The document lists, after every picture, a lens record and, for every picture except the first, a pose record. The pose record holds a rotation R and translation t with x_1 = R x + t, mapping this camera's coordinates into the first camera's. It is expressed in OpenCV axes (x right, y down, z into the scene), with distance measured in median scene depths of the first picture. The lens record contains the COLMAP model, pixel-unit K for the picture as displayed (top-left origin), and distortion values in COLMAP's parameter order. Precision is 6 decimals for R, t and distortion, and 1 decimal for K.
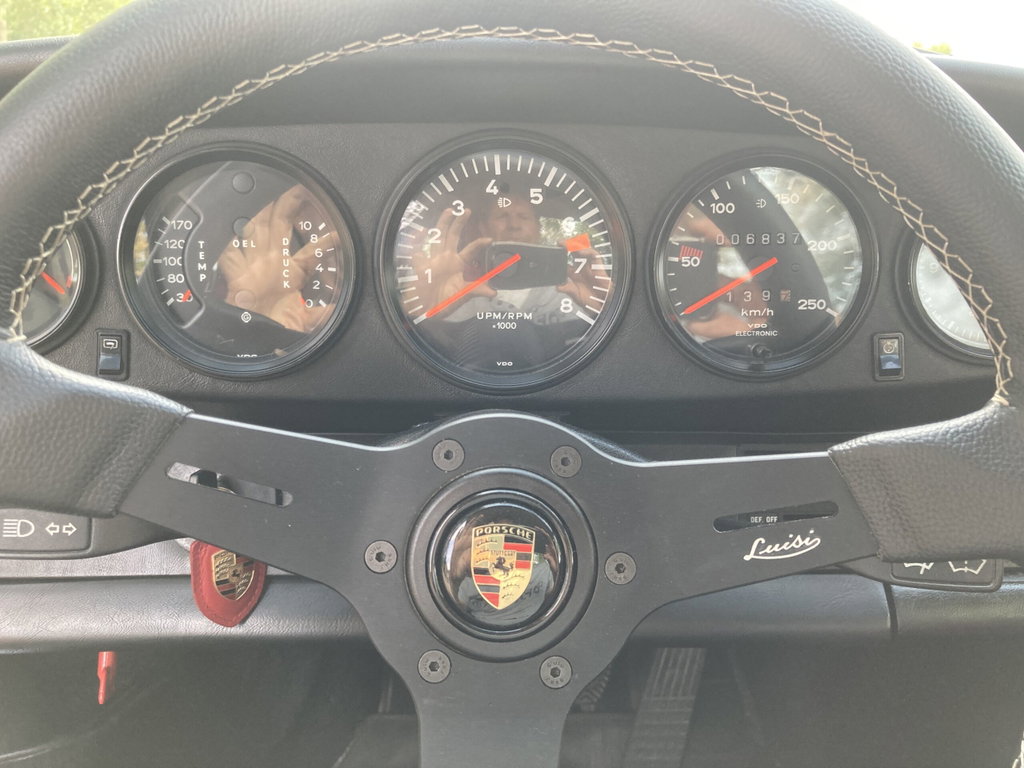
lens RADIAL K [[831.6, 0, 512.0], [0, 831.6, 384.0], [0, 0, 1]] dist [0.052571, -0.005422]
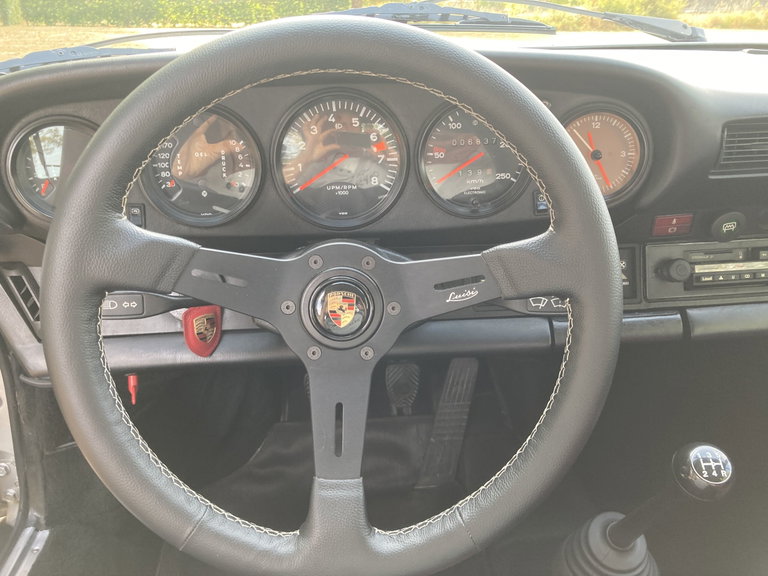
lens RADIAL K [[623.7, 0, 384.0], [0, 623.7, 288.0], [0, 0, 1]] dist [0.052571, -0.005422]
pose [[0.998655, -0.040222, 0.032711, 0.032407], [0.035822, 0.991448, 0.125488, -0.032343], [-0.037479, -0.124148, 0.991556, -0.447646]]
